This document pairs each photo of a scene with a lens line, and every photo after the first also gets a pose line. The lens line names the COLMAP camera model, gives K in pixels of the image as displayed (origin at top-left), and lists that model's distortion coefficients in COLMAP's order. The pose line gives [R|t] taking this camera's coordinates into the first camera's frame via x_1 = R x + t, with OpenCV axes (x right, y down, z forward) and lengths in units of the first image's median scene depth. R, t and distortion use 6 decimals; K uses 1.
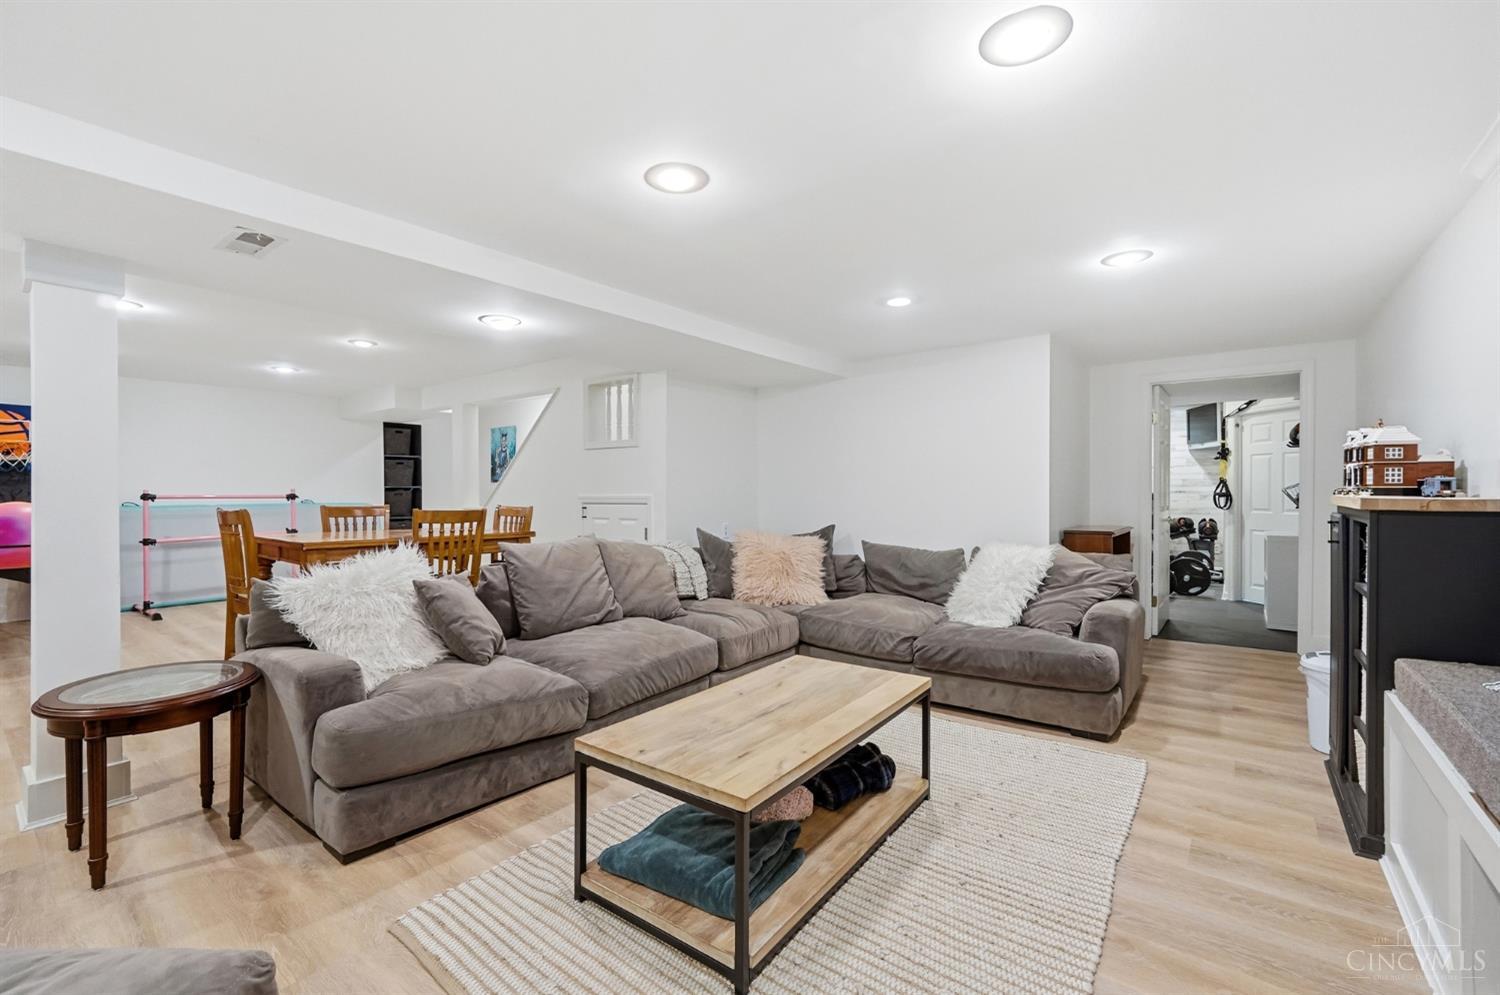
lens RADIAL K [[640.0, 0, 750.0], [0, 640.0, 497.5], [0, 0, 1]] dist [-0.001467, -0.000166]
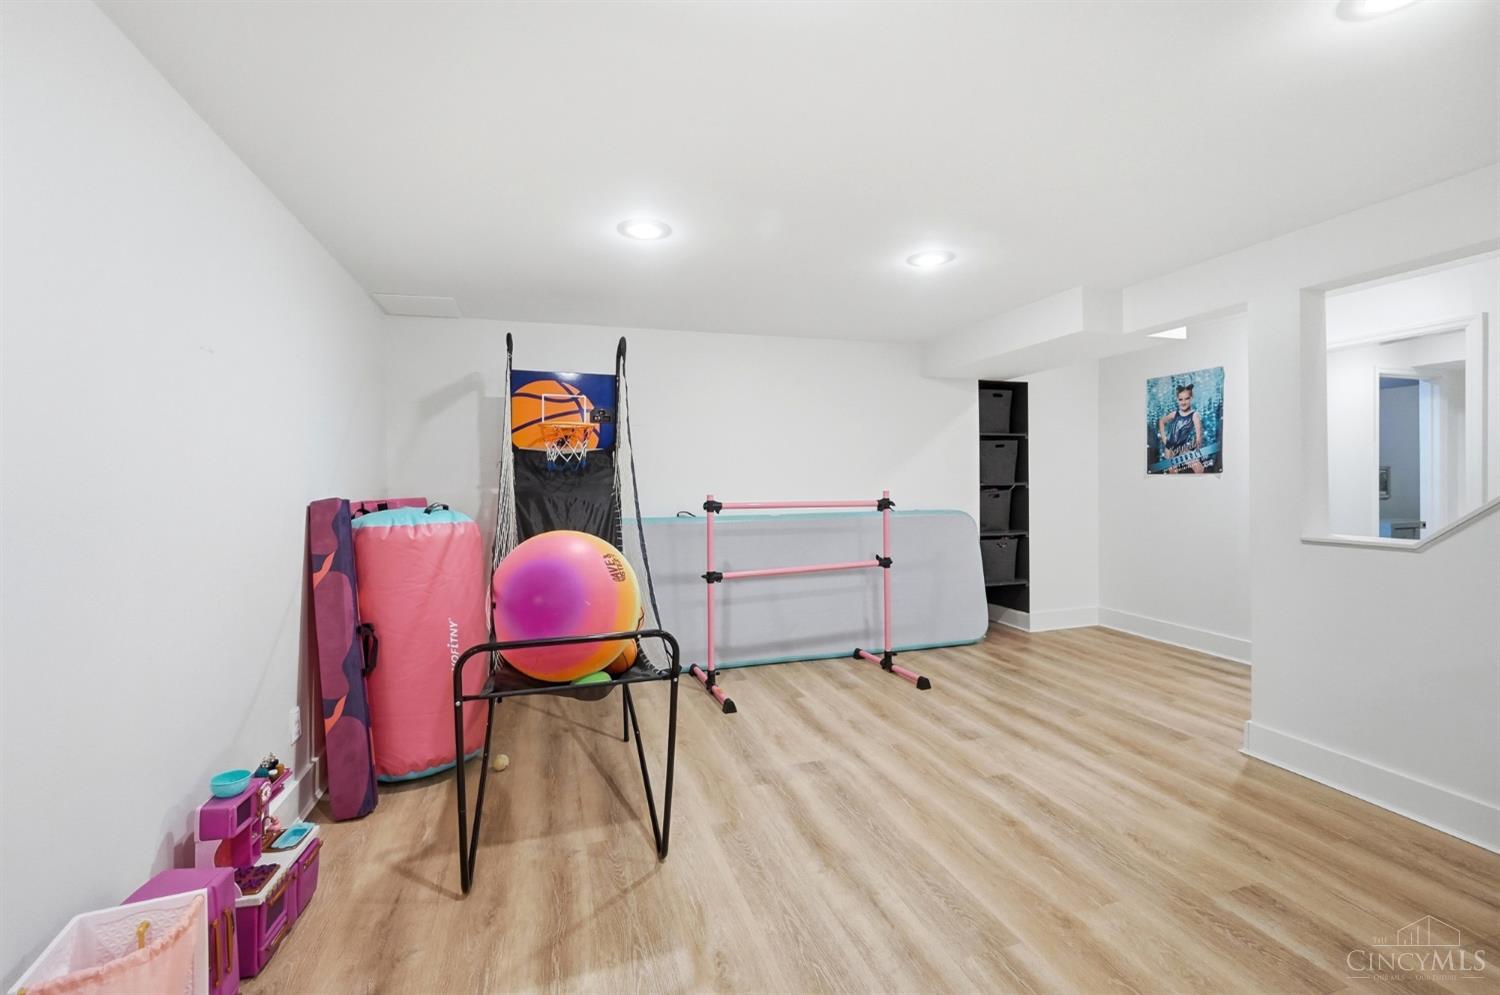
lens RADIAL K [[640.0, 0, 750.0], [0, 640.0, 497.5], [0, 0, 1]] dist [-0.001467, -0.000166]
pose [[0.820351, 0.008048, -0.571803, -0.383155], [0.001340, 0.999871, 0.015996, -0.013900], [0.571858, -0.013888, 0.820235, 0.349210]]
